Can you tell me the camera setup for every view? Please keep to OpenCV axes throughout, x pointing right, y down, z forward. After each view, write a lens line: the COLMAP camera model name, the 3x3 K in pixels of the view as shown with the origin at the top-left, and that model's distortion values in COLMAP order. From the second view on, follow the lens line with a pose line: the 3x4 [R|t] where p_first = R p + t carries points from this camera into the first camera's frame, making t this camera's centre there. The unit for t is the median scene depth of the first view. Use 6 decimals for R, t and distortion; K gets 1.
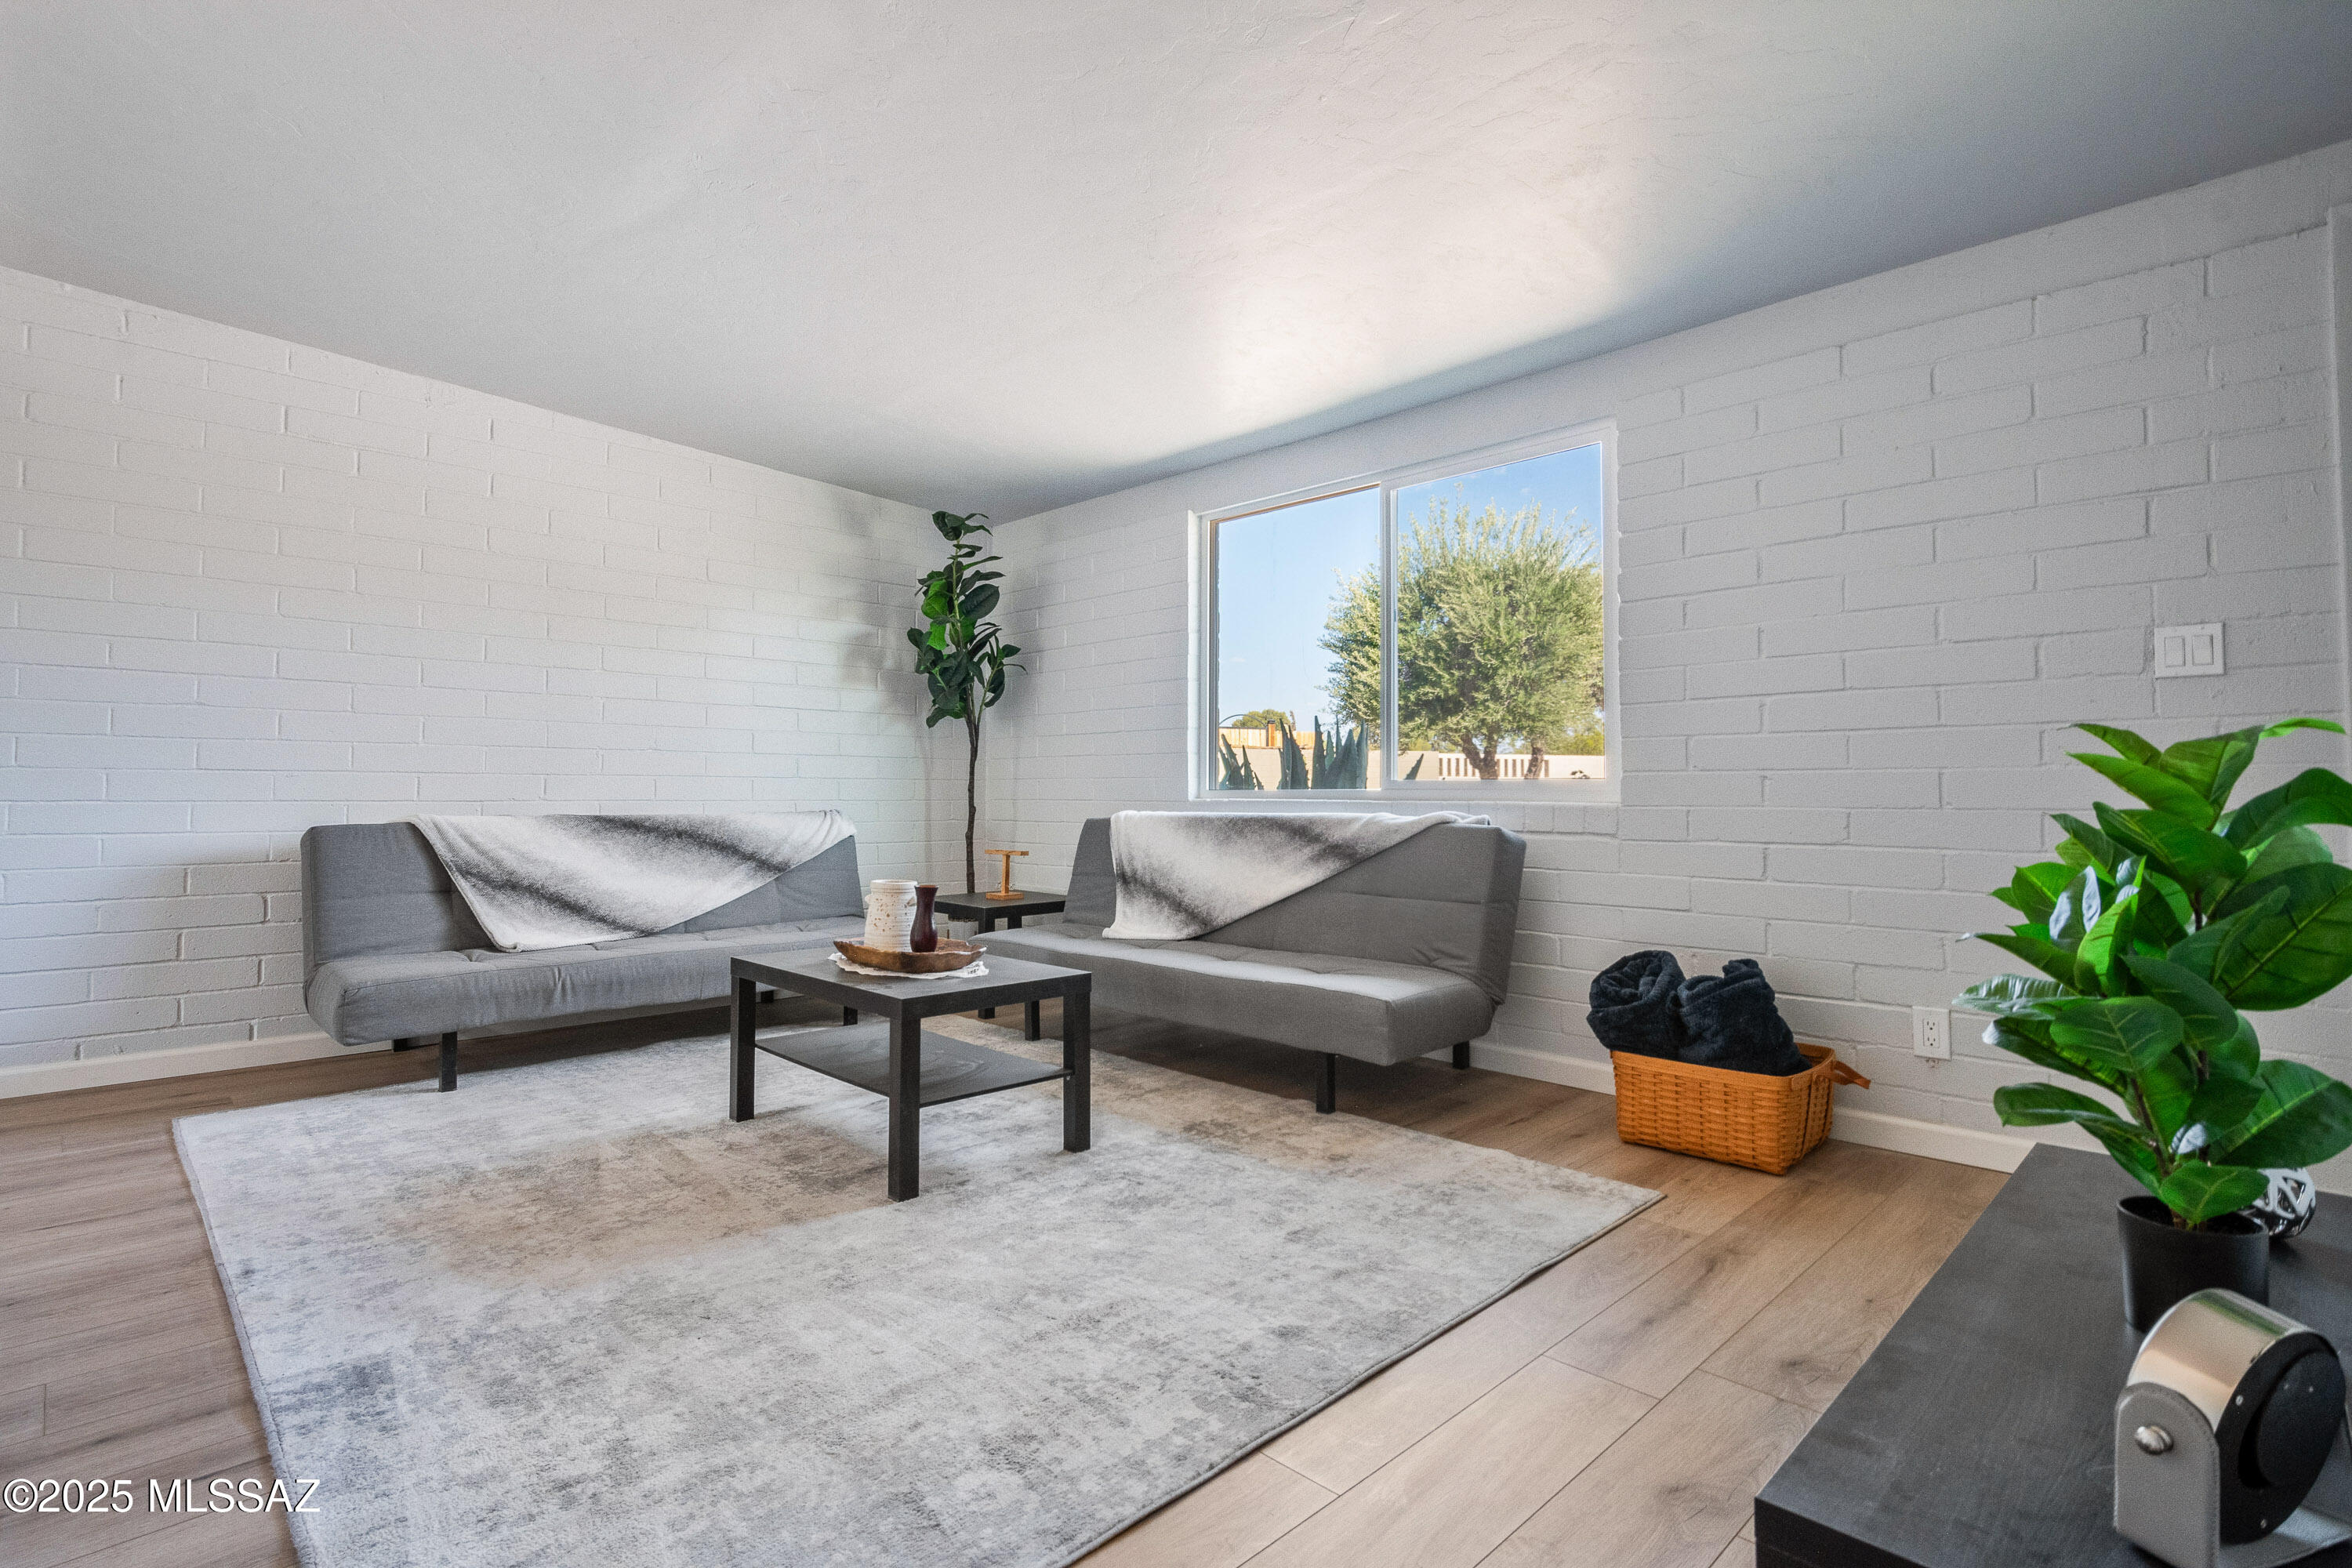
lens RADIAL K [[1101.7, 0, 1176.0], [0, 1101.7, 784.0], [0, 0, 1]] dist [0.004341, 0.000001]
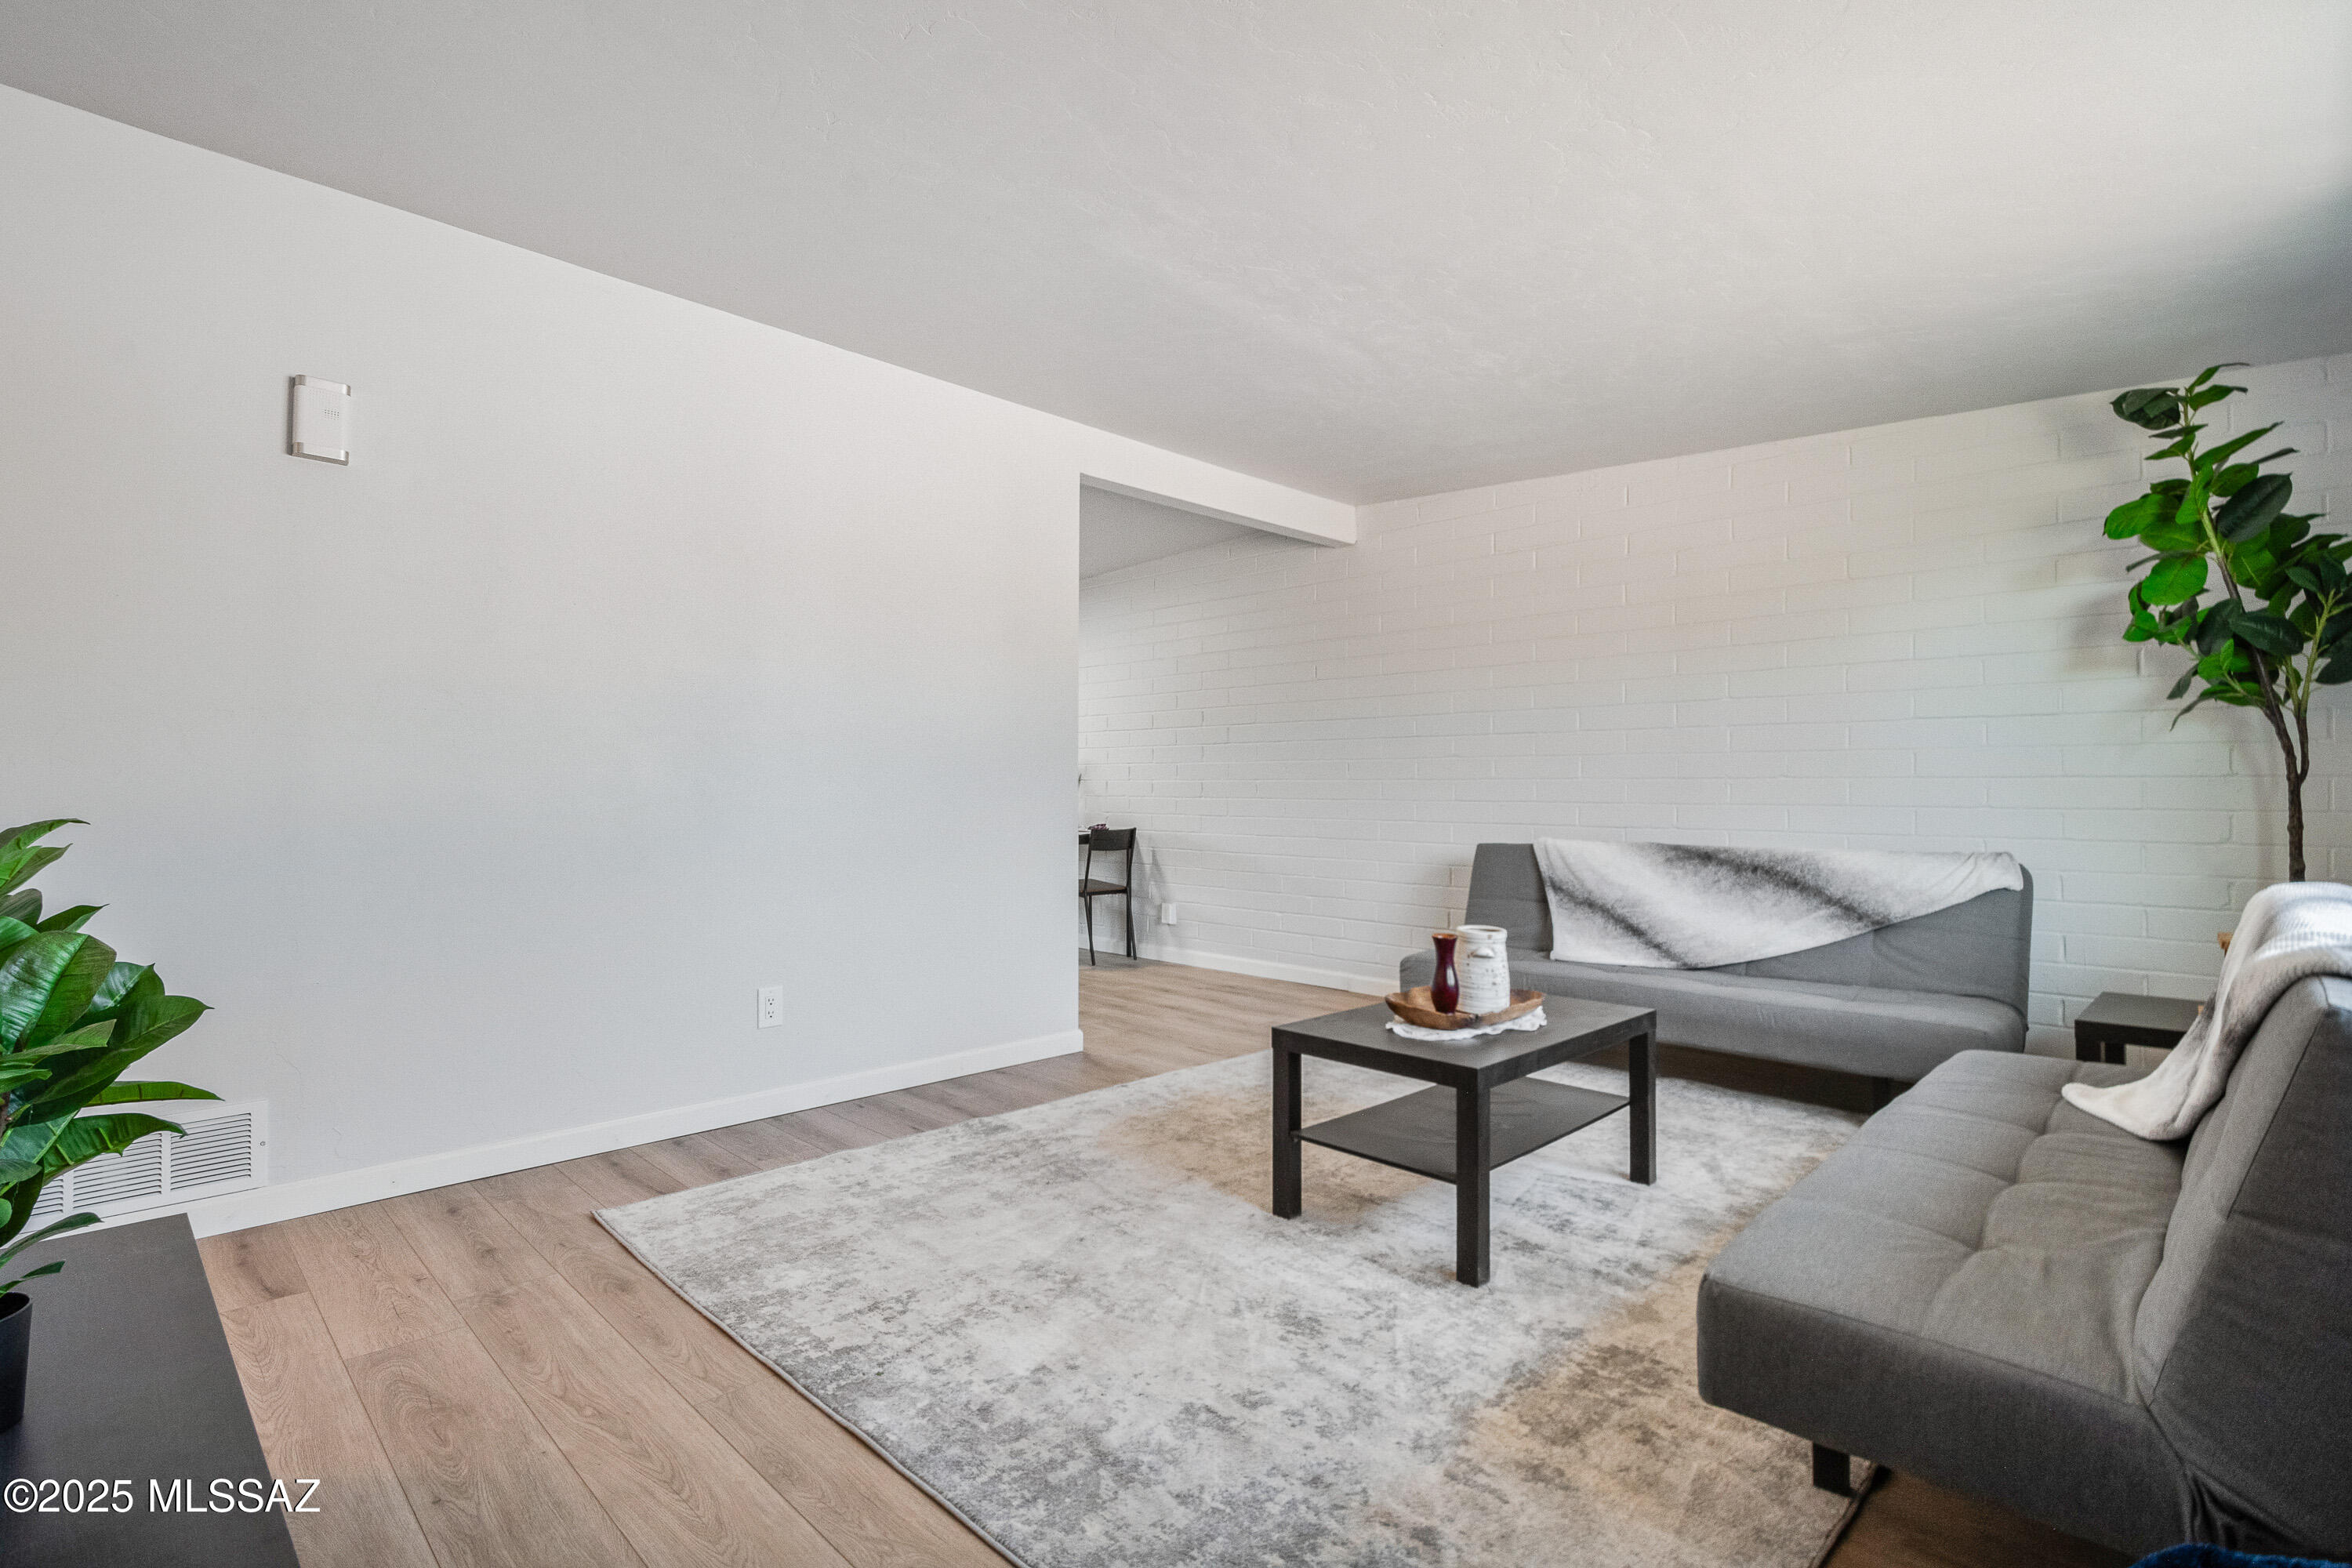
lens RADIAL K [[1101.7, 0, 1176.0], [0, 1101.7, 784.0], [0, 0, 1]] dist [0.004341, 0.000001]
pose [[0.022419, -0.014589, -0.999642, 0.756796], [0.001514, 0.999893, -0.014559, -0.020758], [0.999748, -0.001187, 0.022438, 0.812535]]
